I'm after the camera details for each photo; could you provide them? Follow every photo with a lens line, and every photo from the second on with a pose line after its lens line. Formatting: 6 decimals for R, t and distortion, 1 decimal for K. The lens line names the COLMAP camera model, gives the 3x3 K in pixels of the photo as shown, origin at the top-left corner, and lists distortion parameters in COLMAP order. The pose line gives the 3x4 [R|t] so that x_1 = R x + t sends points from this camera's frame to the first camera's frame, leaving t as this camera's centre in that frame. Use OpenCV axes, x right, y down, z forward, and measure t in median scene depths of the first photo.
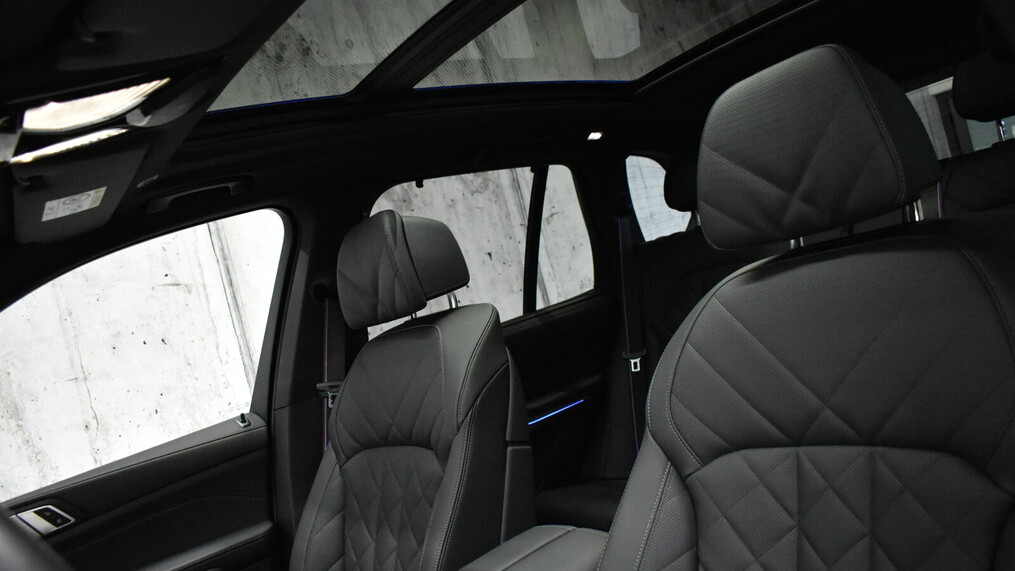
lens RADIAL K [[769.5, 0, 507.5], [0, 769.5, 285.5], [0, 0, 1]] dist [-0.021041, 0.008187]
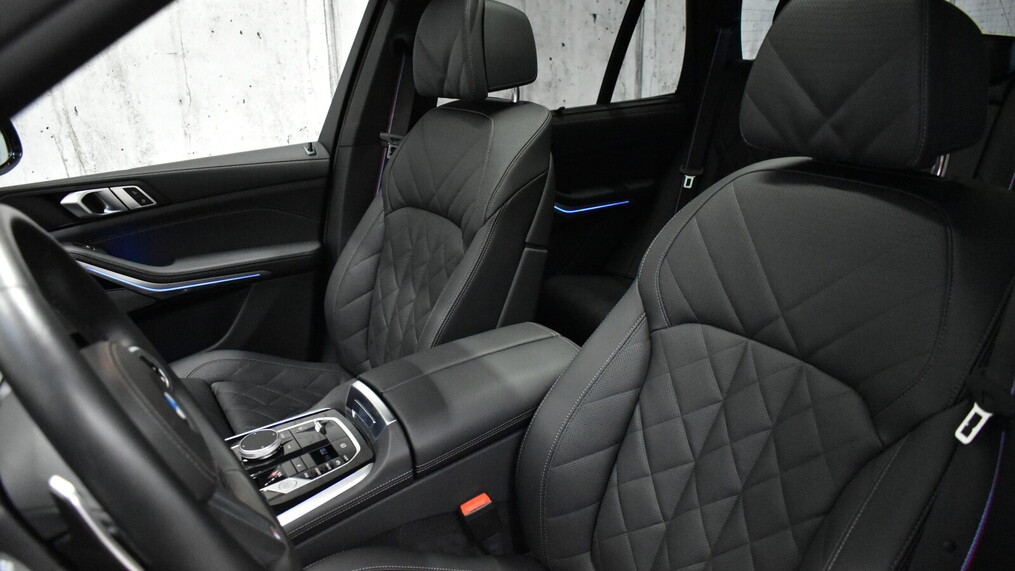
lens RADIAL K [[769.5, 0, 507.5], [0, 769.5, 285.5], [0, 0, 1]] dist [-0.021041, 0.008187]
pose [[0.962049, 0.266388, -0.059159, 0.043367], [-0.230908, 0.910244, 0.343711, -0.089595], [0.145410, -0.317006, 0.937210, -0.047121]]
